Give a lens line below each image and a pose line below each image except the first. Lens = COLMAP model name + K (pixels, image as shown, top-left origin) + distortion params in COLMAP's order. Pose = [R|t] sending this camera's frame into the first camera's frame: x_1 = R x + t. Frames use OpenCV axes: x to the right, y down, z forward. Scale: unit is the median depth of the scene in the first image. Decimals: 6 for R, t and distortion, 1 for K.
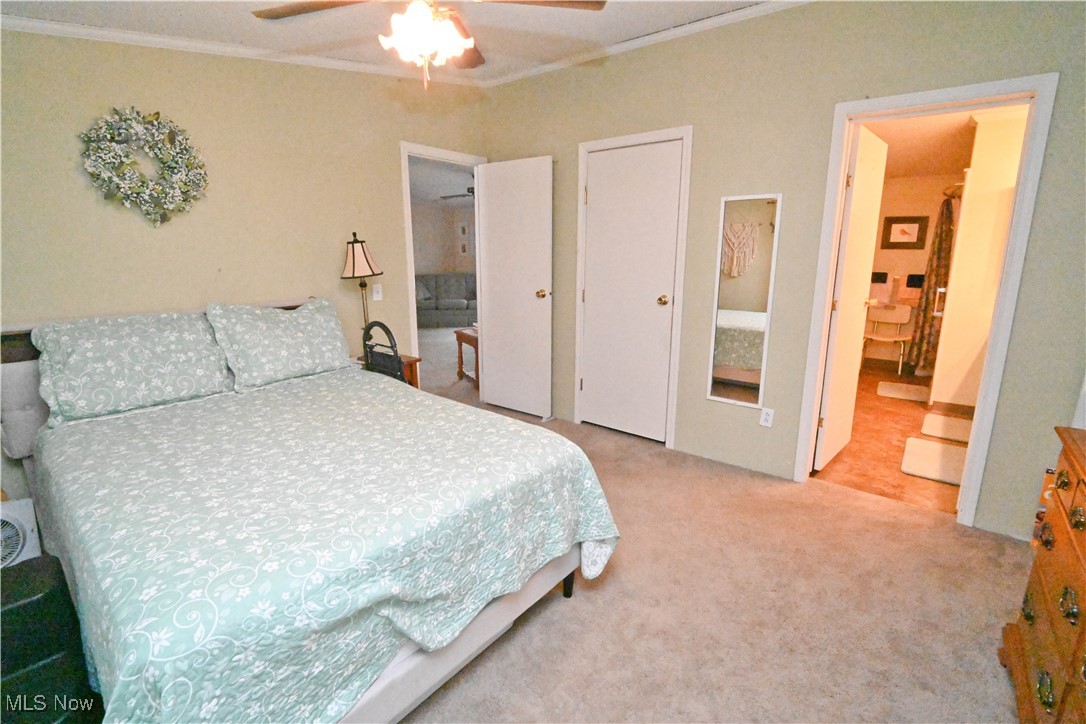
lens RADIAL K [[502.9, 0, 551.1], [0, 502.9, 361.0], [0, 0, 1]] dist [-0.001528, -0.009349]
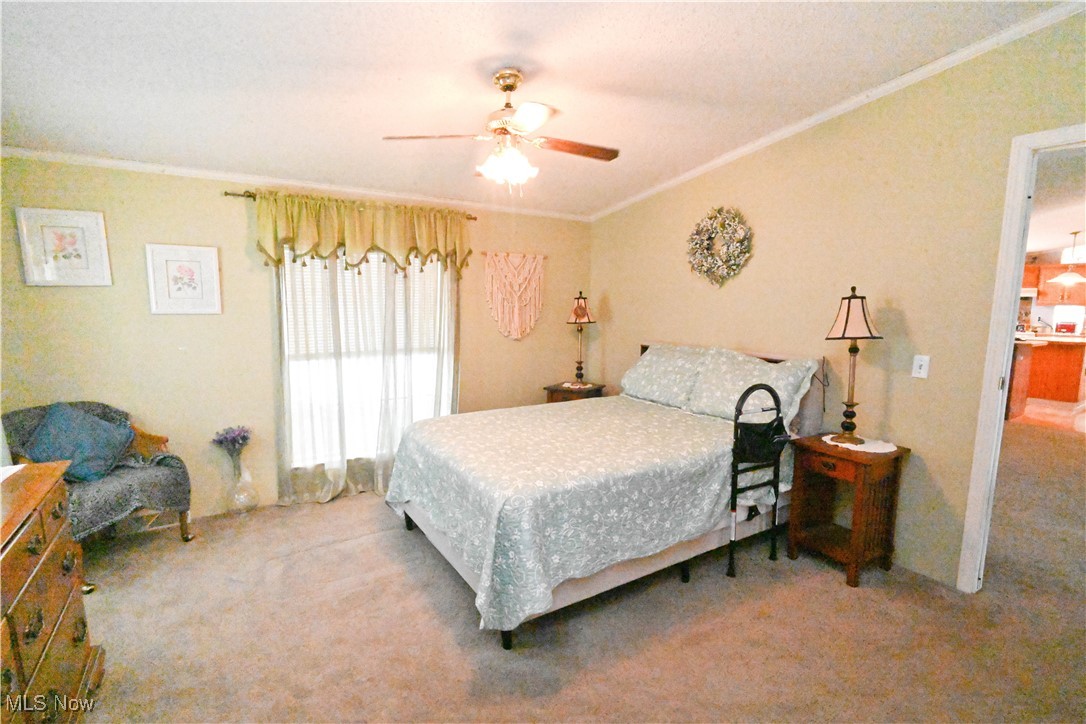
lens RADIAL K [[505.6, 0, 538.2], [0, 505.6, 370.1], [0, 0, 1]] dist [-0.002317, -0.000440]
pose [[-0.335592, 0.136980, -0.931995, 0.838381], [-0.202710, 0.955691, 0.213454, -0.286645], [0.919938, 0.260558, -0.292956, 1.170198]]
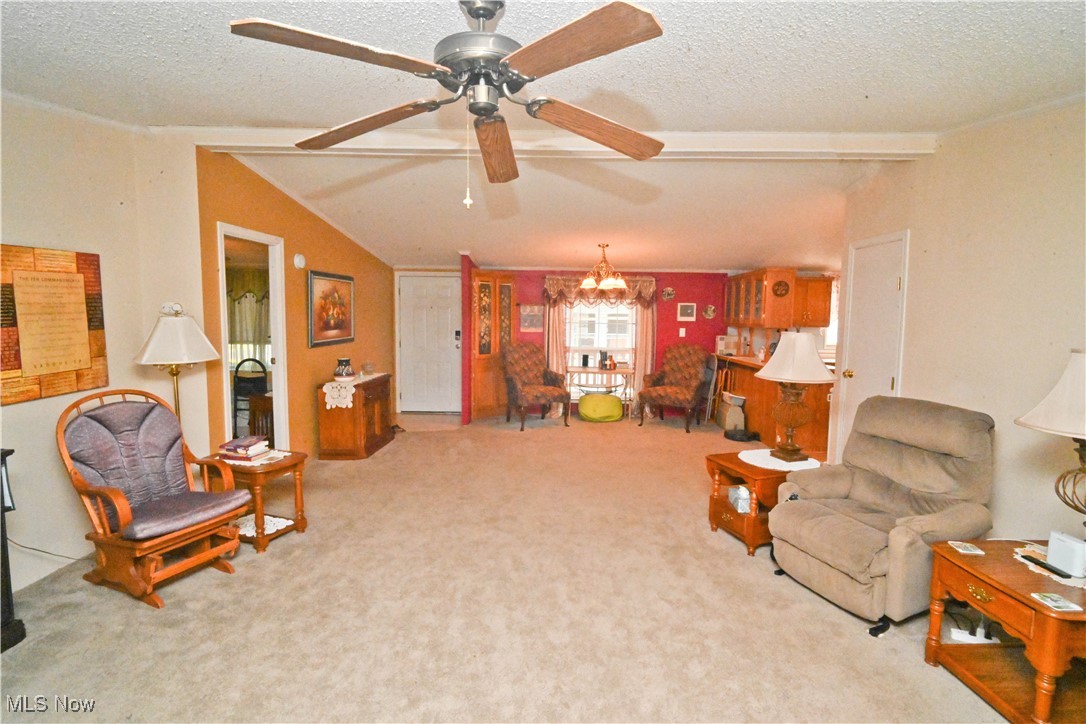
lens RADIAL K [[502.9, 0, 551.1], [0, 502.9, 361.0], [0, 0, 1]] dist [-0.001528, -0.009349]
pose [[-0.798682, 0.045761, -0.600010, -0.173339], [-0.138199, 0.956503, 0.256909, -0.909013], [0.585668, 0.288110, -0.757618, 3.998052]]
